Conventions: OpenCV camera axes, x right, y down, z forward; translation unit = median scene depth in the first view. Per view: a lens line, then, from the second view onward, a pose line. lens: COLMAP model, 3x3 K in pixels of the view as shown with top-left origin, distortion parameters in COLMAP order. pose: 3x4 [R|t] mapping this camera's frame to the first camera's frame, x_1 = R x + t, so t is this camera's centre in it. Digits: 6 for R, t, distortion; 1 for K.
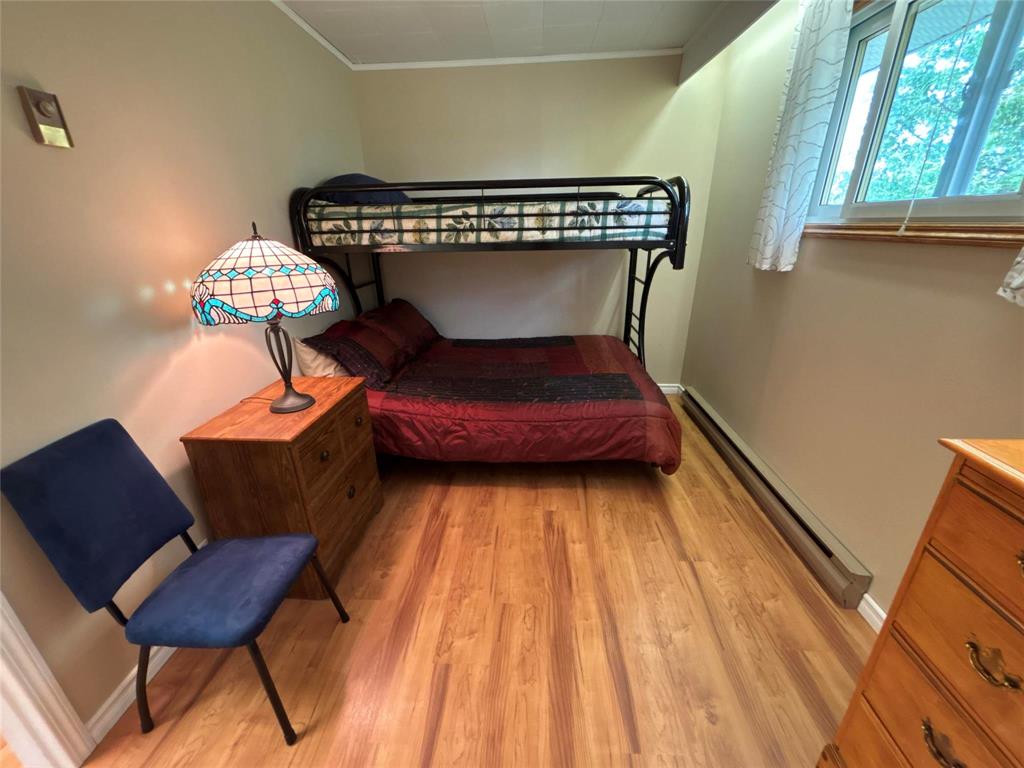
lens RADIAL K [[413.7, 0, 506.7], [0, 413.7, 384.7], [0, 0, 1]] dist [-0.000966, -0.000185]
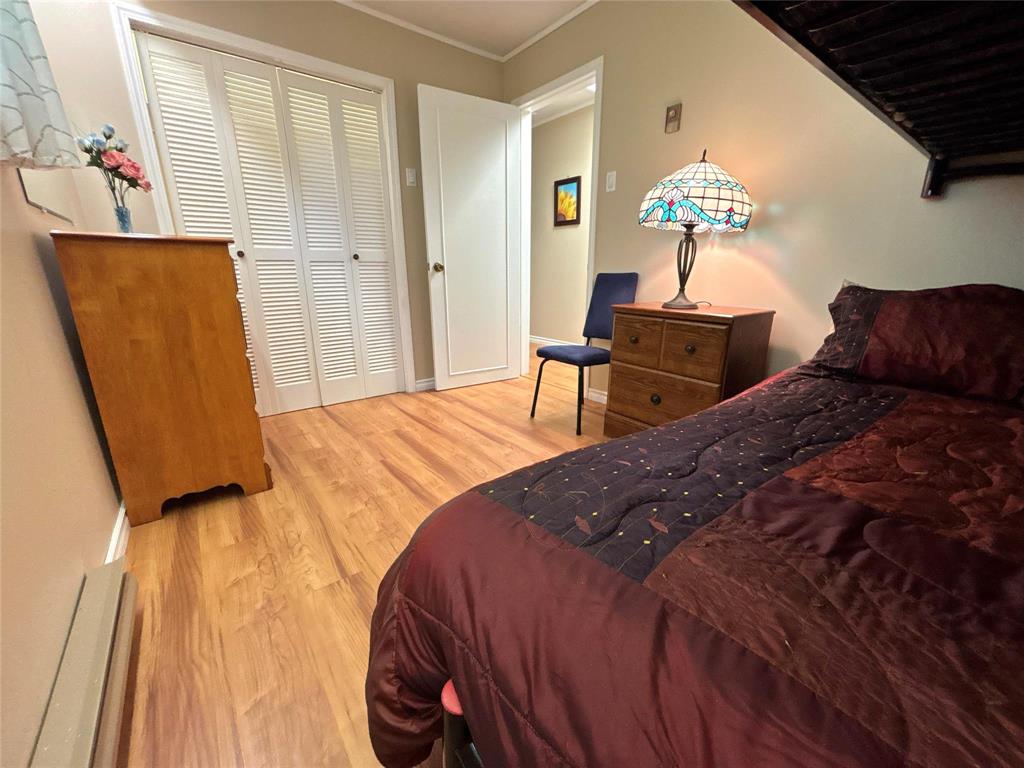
lens RADIAL K [[413.7, 0, 510.4], [0, 413.7, 389.0], [0, 0, 1]] dist [-0.000966, -0.000185]
pose [[-0.747866, 0.203302, -0.631953, 0.754204], [-0.227690, 0.815653, 0.531852, -0.316755], [0.623581, 0.541644, -0.563710, 1.719079]]
